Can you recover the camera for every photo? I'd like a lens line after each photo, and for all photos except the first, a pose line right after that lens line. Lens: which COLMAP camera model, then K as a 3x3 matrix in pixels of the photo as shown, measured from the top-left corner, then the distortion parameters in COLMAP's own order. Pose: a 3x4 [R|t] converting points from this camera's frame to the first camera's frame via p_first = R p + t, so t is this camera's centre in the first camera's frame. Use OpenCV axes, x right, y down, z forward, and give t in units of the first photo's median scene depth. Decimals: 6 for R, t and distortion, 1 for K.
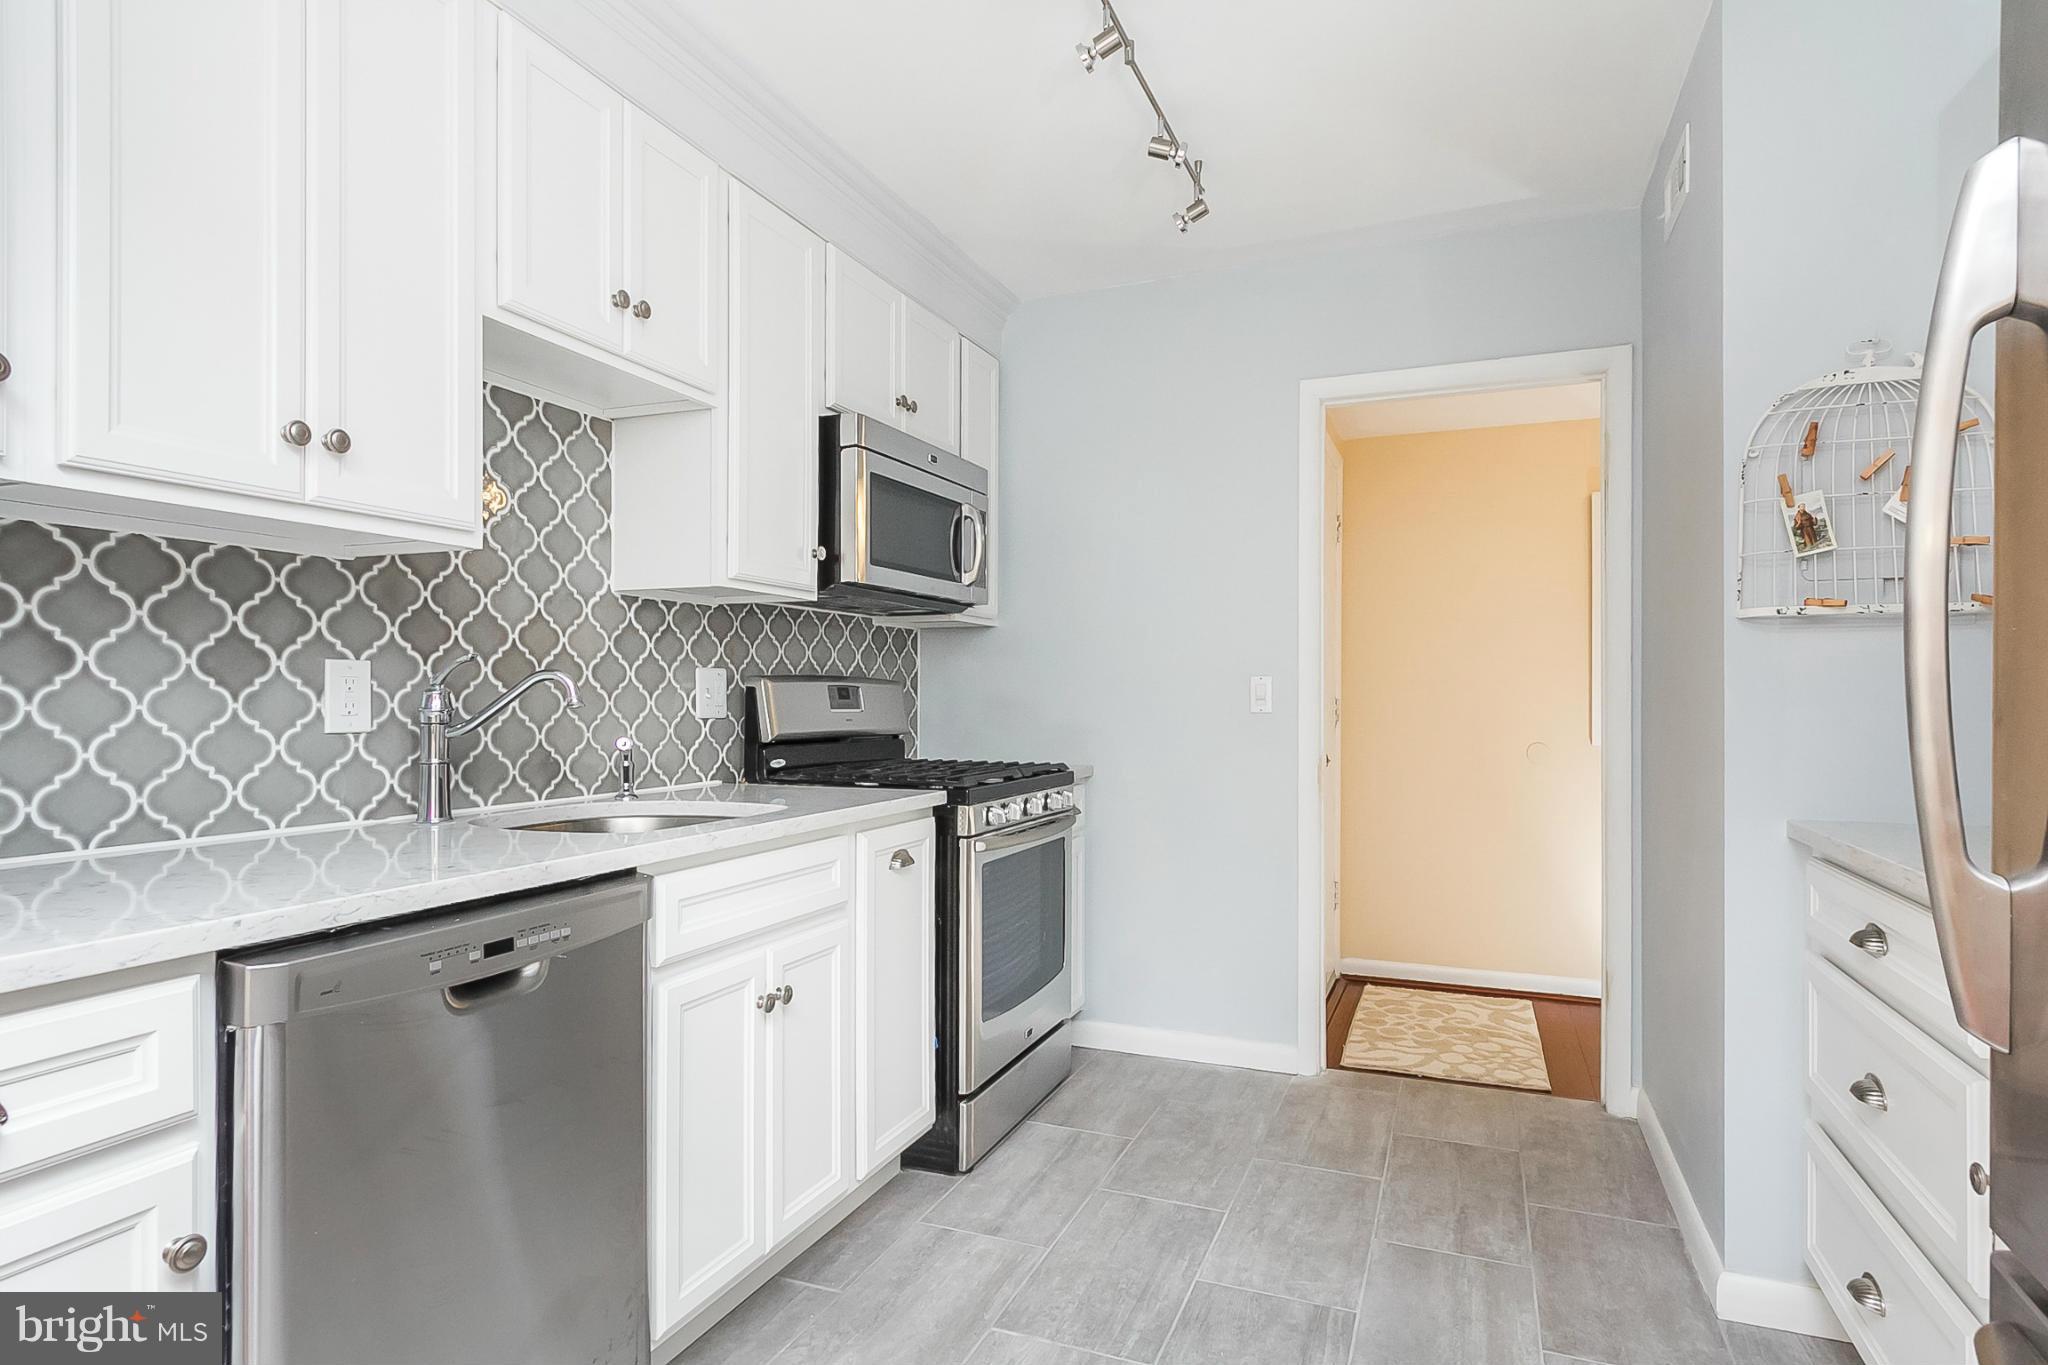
lens RADIAL K [[1078.7, 0, 1037.0], [0, 1078.7, 687.6], [0, 0, 1]] dist [0.004500, -0.000824]
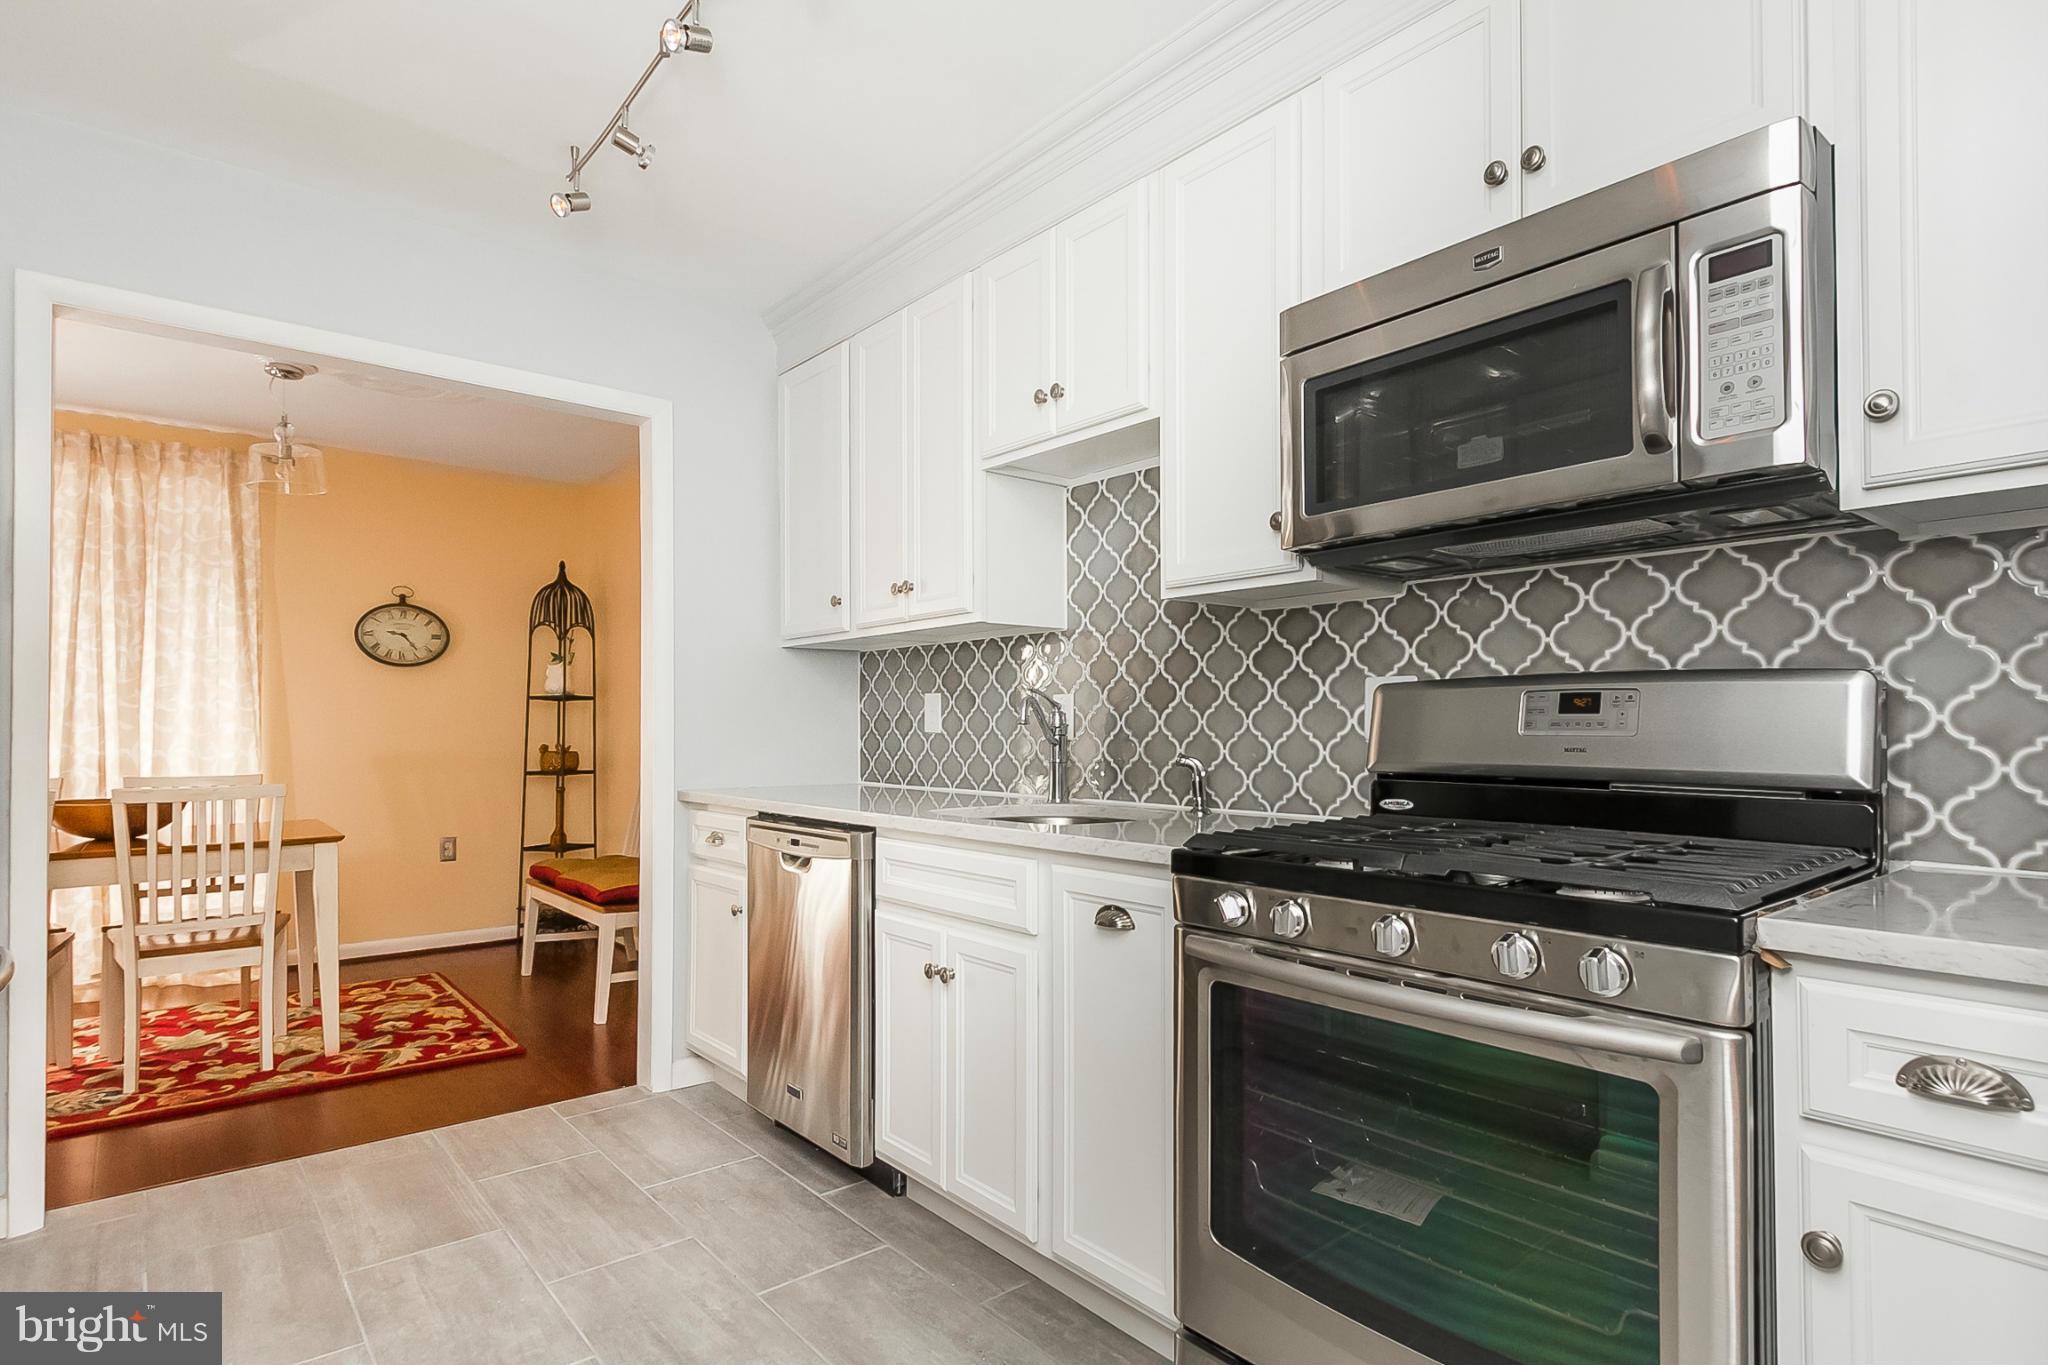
lens RADIAL K [[1078.7, 0, 1084.0], [0, 1078.7, 713.9], [0, 0, 1]] dist [0.004500, -0.000824]
pose [[-0.440442, 0.003299, -0.897775, 0.488989], [0.022287, 0.999725, -0.007260, 0.009703], [0.897504, -0.023206, -0.440395, 1.105016]]
